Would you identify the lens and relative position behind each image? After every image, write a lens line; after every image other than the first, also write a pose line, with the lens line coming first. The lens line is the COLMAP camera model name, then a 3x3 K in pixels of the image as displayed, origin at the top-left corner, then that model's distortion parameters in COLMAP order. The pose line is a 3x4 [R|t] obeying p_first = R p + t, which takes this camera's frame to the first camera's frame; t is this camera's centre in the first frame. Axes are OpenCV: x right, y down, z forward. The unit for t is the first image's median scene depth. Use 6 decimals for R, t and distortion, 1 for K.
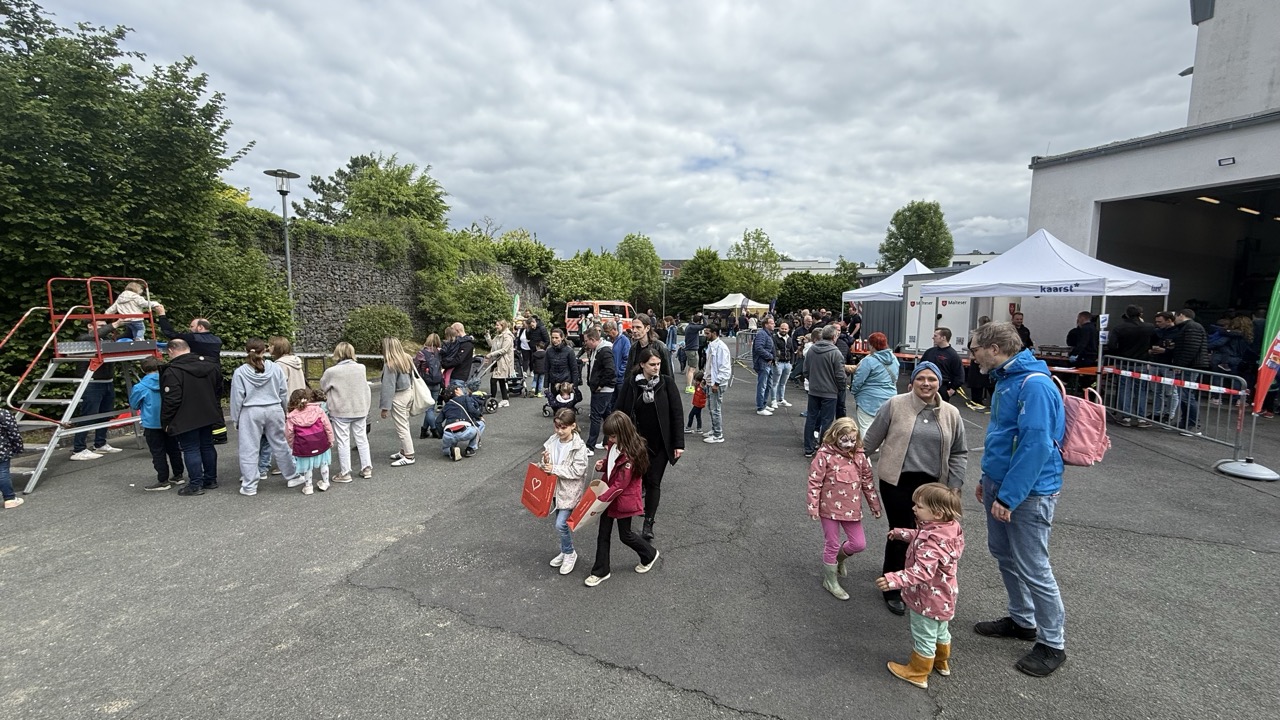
lens RADIAL K [[535.1, 0, 640.6], [0, 535.1, 358.4], [0, 0, 1]] dist [-0.000594, -0.000006]
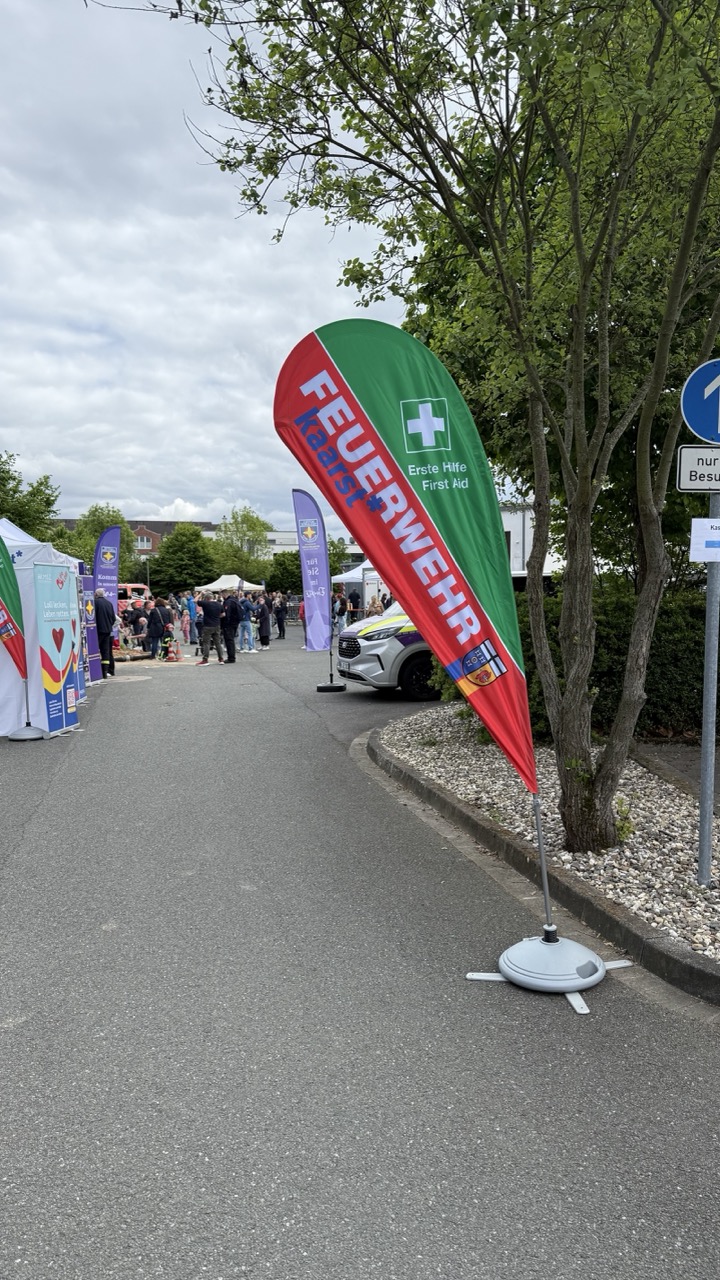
lens RADIAL K [[907.9, 0, 360.1], [0, 907.9, 640.0], [0, 0, 1]] dist [0.000629, 0.000060]
pose [[0.925900, -0.039639, 0.375682, -0.214034], [0.055306, 0.997988, -0.031008, 0.057582], [-0.373697, 0.049488, 0.926230, -0.574746]]
